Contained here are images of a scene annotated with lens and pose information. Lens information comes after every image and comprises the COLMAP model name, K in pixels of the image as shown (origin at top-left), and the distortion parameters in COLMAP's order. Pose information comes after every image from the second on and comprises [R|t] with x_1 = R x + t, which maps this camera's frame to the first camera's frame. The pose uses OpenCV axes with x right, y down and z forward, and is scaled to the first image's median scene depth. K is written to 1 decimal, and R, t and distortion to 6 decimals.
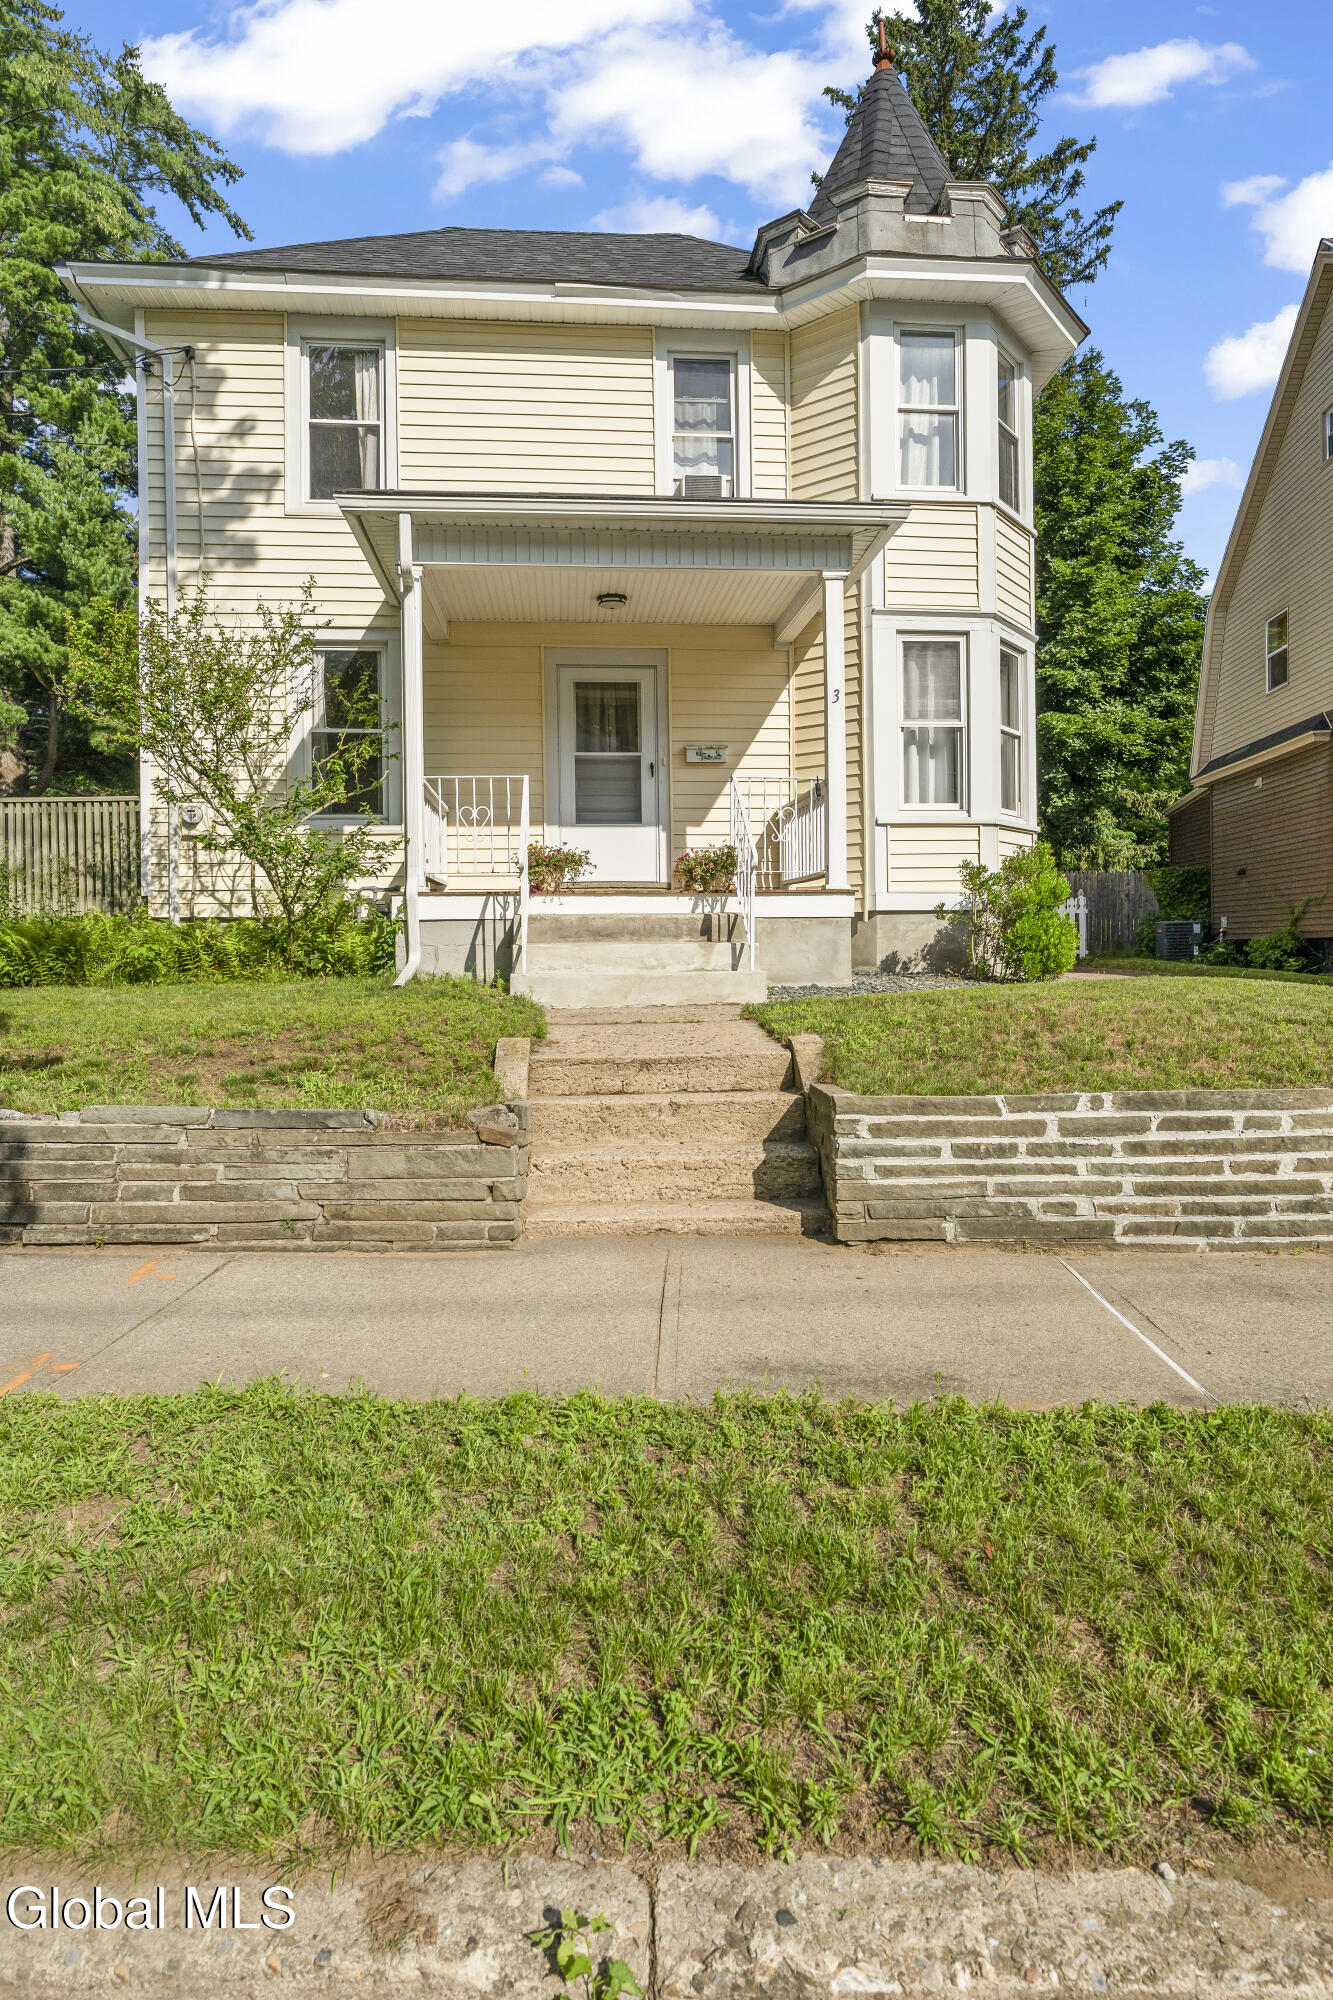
lens RADIAL K [[1133.2, 0, 660.0], [0, 1133.2, 959.3], [0, 0, 1]] dist [0.004110, 0.000554]
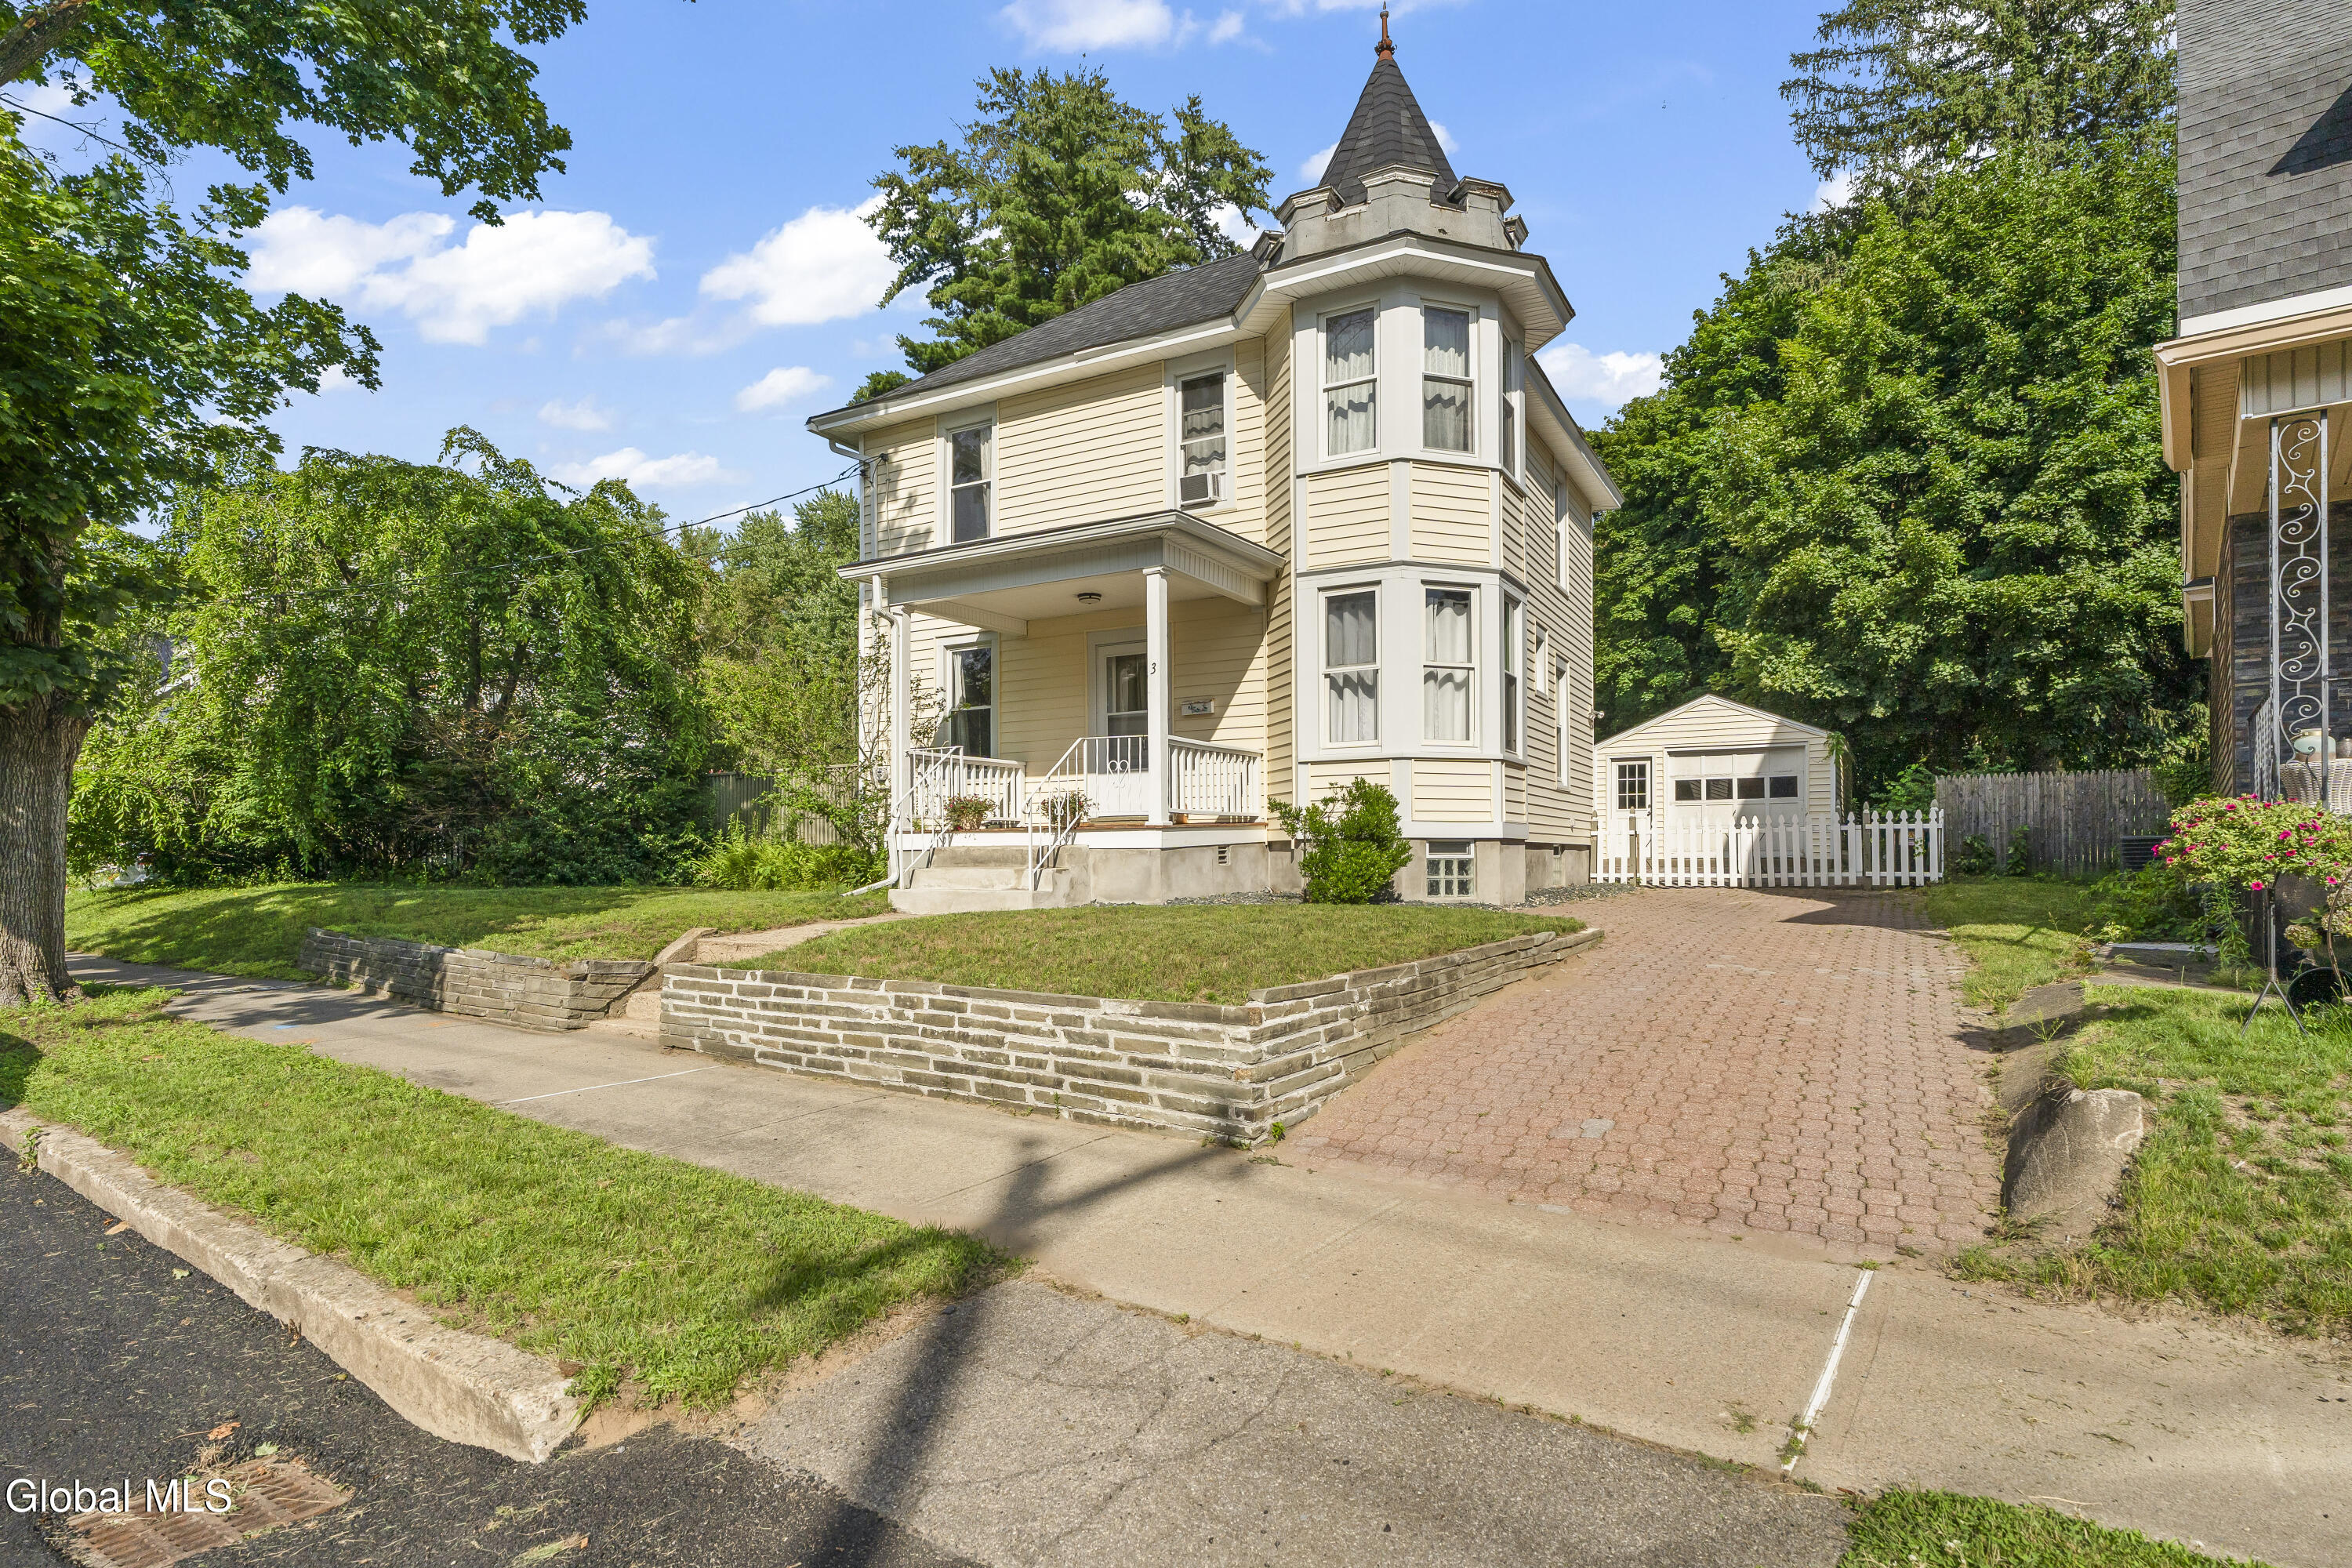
lens RADIAL K [[1170.4, 0, 1180.5], [0, 1170.4, 858.7], [0, 0, 1]] dist [-0.000071, 0.000028]
pose [[0.828818, 0.007605, -0.559467, 0.908345], [-0.012486, 0.999910, -0.004906, -0.021376], [0.559379, 0.011052, 0.828838, -0.030778]]
